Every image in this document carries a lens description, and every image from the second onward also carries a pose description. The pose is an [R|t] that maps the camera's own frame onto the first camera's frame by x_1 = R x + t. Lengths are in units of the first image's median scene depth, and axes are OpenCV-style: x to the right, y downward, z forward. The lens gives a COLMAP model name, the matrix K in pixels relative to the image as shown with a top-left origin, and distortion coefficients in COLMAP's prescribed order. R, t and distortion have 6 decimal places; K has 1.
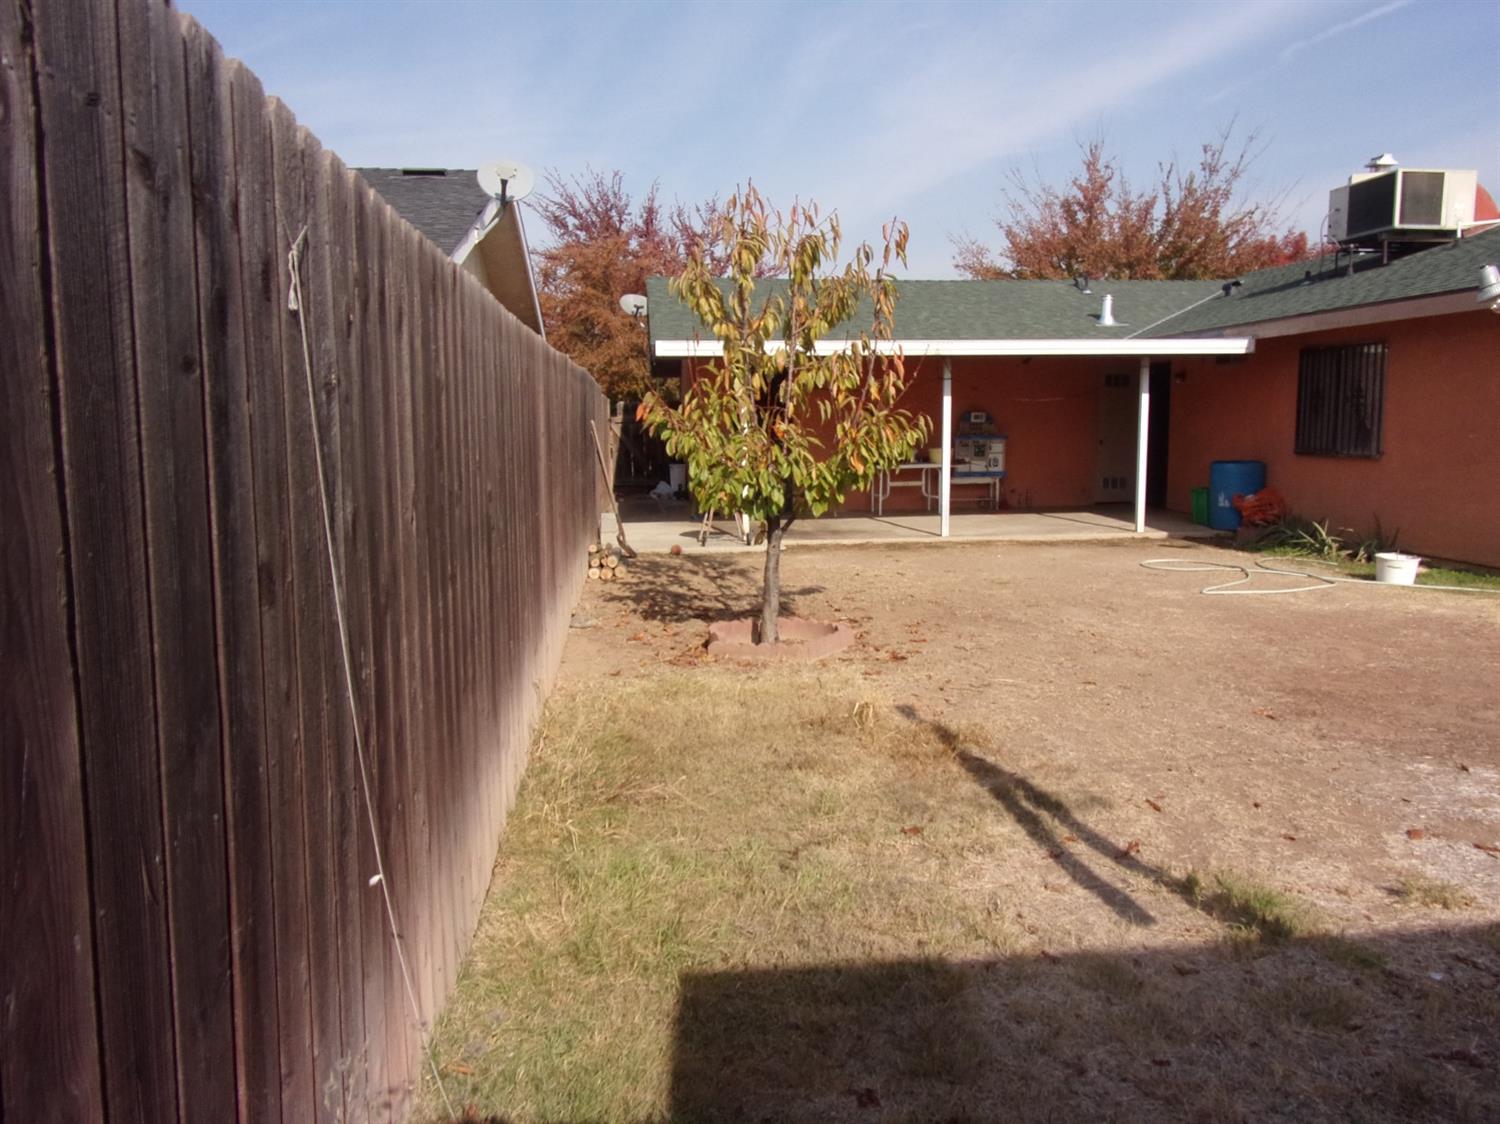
lens RADIAL K [[1118.4, 0, 763.0], [0, 1118.4, 571.0], [0, 0, 1]] dist [-0.025721, 0.013392]
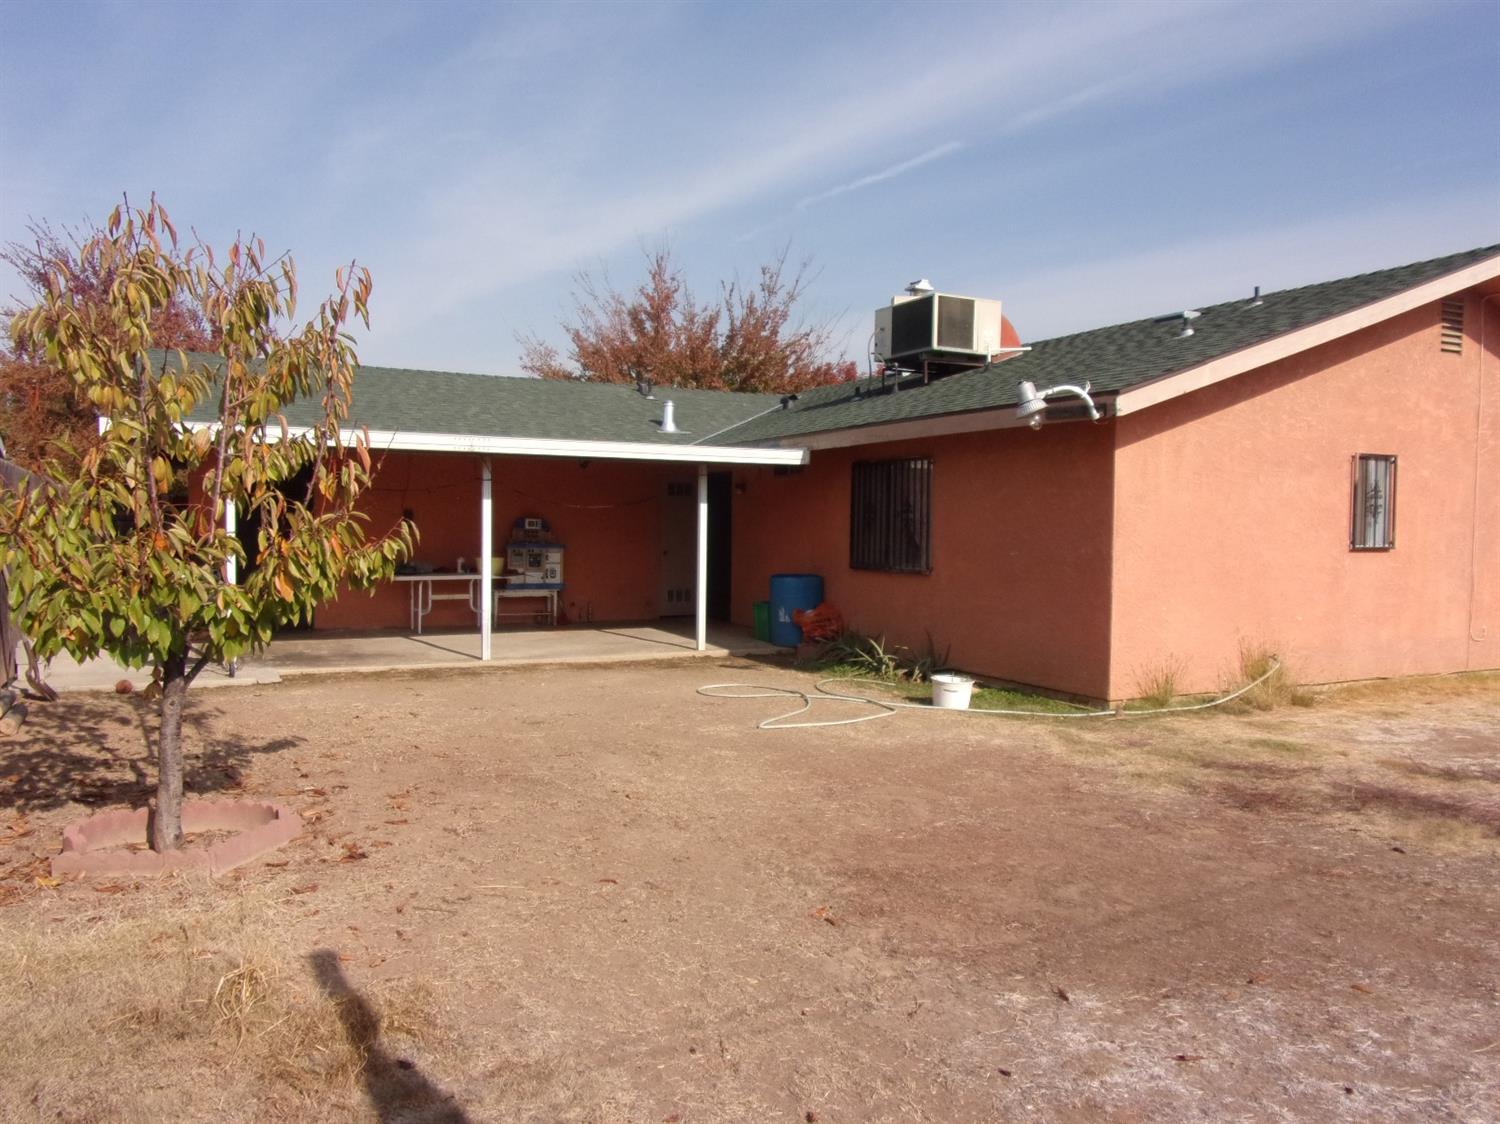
lens RADIAL K [[1118.4, 0, 763.0], [0, 1118.4, 571.0], [0, 0, 1]] dist [-0.025721, 0.013392]
pose [[0.934353, 0.008013, 0.356258, 0.057282], [0.025422, 0.995701, -0.089071, -0.017692], [-0.355440, 0.092281, 0.930132, 0.116554]]
